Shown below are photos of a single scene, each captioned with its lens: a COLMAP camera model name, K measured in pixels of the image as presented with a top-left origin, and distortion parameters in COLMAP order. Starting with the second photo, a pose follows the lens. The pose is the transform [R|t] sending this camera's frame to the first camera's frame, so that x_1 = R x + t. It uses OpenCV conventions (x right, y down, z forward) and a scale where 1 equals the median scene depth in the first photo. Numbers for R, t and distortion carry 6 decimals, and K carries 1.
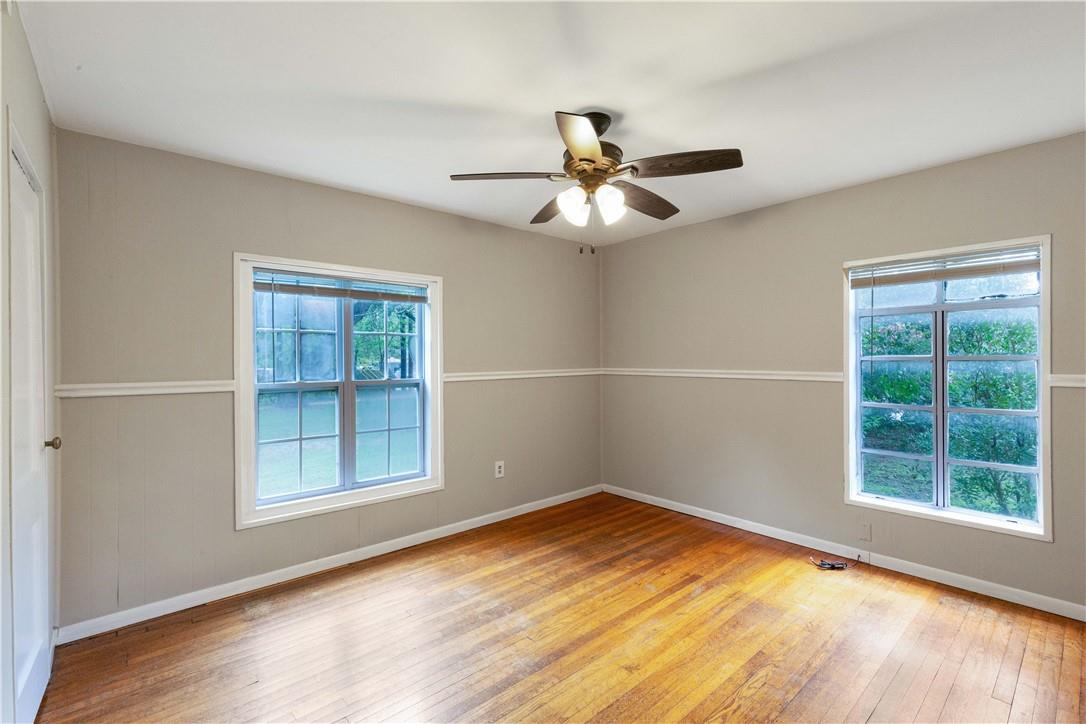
lens RADIAL K [[491.0, 0, 546.8], [0, 491.0, 363.3], [0, 0, 1]] dist [0.023086, -0.000413]
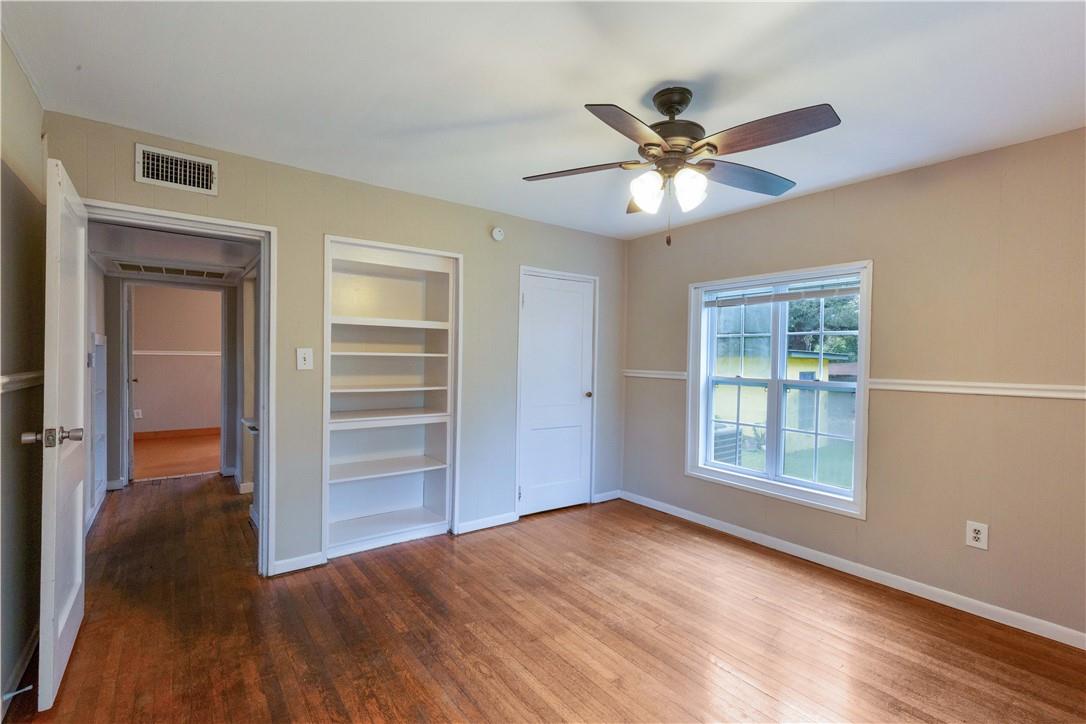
lens RADIAL K [[491.0, 0, 546.8], [0, 491.0, 363.3], [0, 0, 1]] dist [0.023086, -0.000413]
pose [[-0.070690, 0.016578, -0.997361, 0.720280], [-0.023072, 0.999567, 0.018250, -0.007812], [0.997231, 0.024301, -0.070277, 0.587429]]
